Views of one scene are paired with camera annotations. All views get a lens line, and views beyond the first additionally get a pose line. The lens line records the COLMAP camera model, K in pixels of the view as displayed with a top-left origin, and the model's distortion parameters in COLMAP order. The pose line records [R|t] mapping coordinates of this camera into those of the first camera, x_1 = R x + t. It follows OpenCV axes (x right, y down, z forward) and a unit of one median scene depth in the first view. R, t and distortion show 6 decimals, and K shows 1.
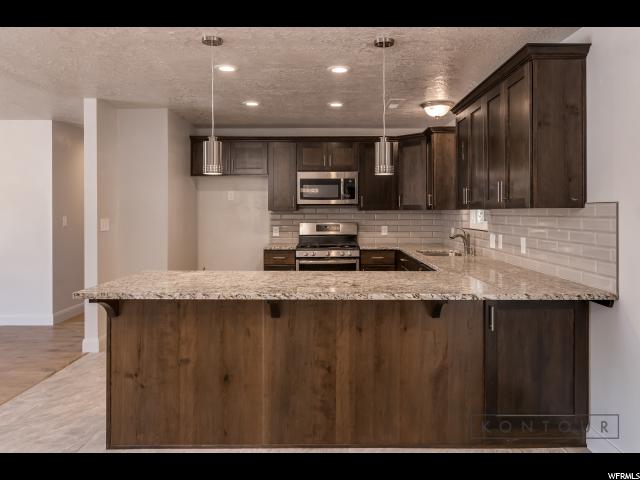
lens RADIAL K [[491.5, 0, 322.1], [0, 491.5, 212.2], [0, 0, 1]] dist [-0.000564, -0.001282]
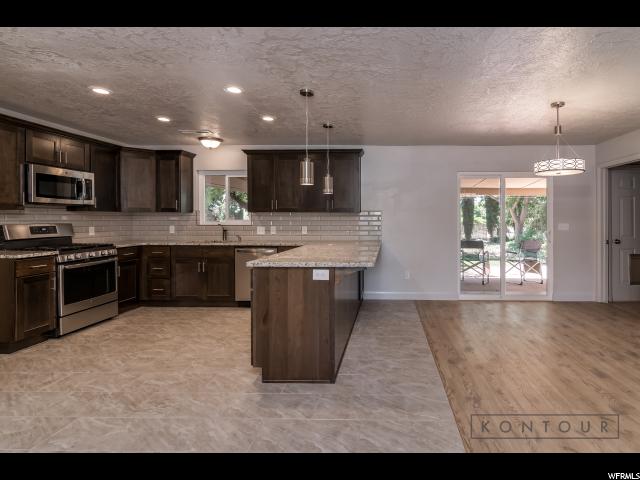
lens RADIAL K [[343.3, 0, 373.4], [0, 343.3, 222.1], [0, 0, 1]] dist [0.015511, -0.002370]
pose [[0.033651, -0.008419, 0.999398, -0.630934], [-0.000602, 0.999964, 0.008444, 0.012519], [-0.999433, -0.000886, 0.033644, 0.395310]]
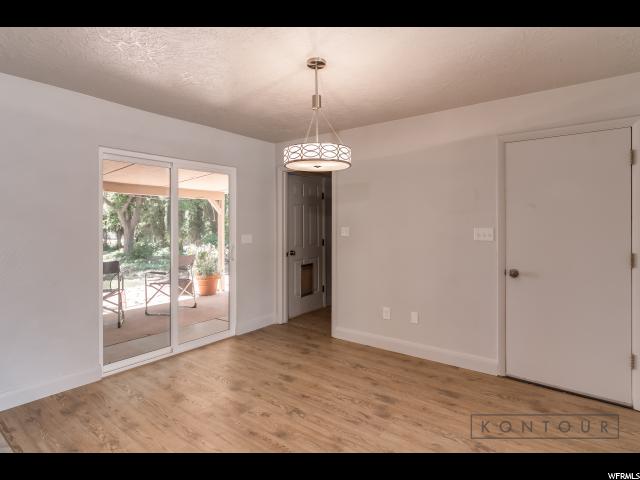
lens RADIAL K [[343.3, 0, 327.1], [0, 343.3, 225.1], [0, 0, 1]] dist [0.015511, -0.002370]
pose [[-0.806554, -0.006217, 0.591128, -0.296045], [0.001010, 0.999929, 0.011895, -0.004427], [-0.591160, 0.010191, -0.806490, 0.407224]]
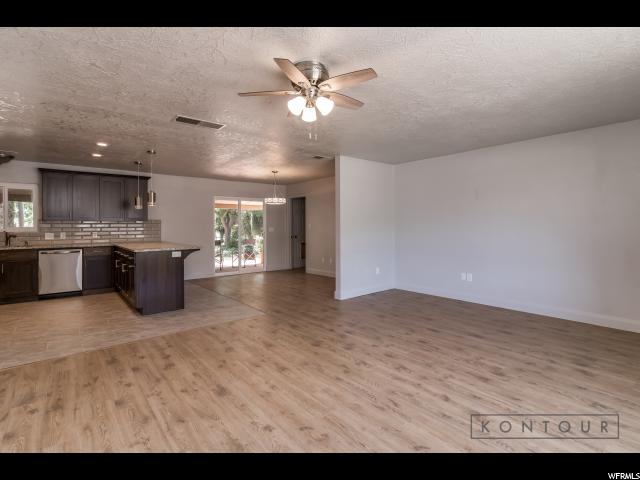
lens RADIAL K [[343.3, 0, 322.2], [0, 343.3, 228.7], [0, 0, 1]] dist [0.015511, -0.002370]
pose [[-0.627366, -0.004959, 0.778709, -1.084727], [0.005950, 0.999920, 0.011161, 0.013008], [-0.778702, 0.011636, -0.627286, 0.729593]]
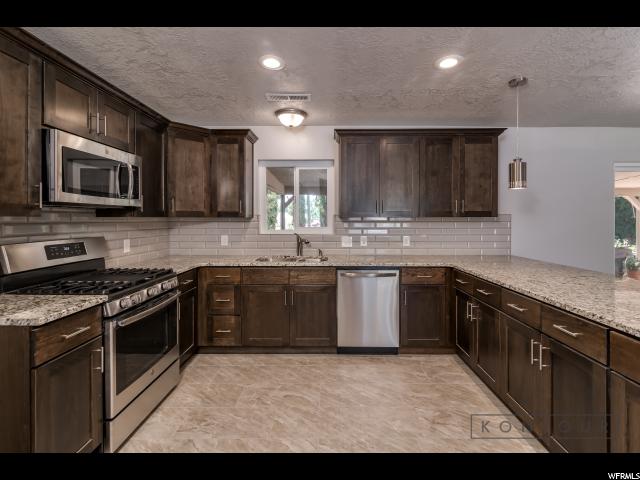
lens RADIAL K [[297.6, 0, 322.9], [0, 297.6, 222.4], [0, 0, 1]] dist [0.003854, -0.000985]
pose [[-0.002423, -0.009674, 0.999950, -0.320821], [0.001113, 0.999953, 0.009677, -0.000302], [-0.999996, 0.001137, -0.002412, 0.763529]]
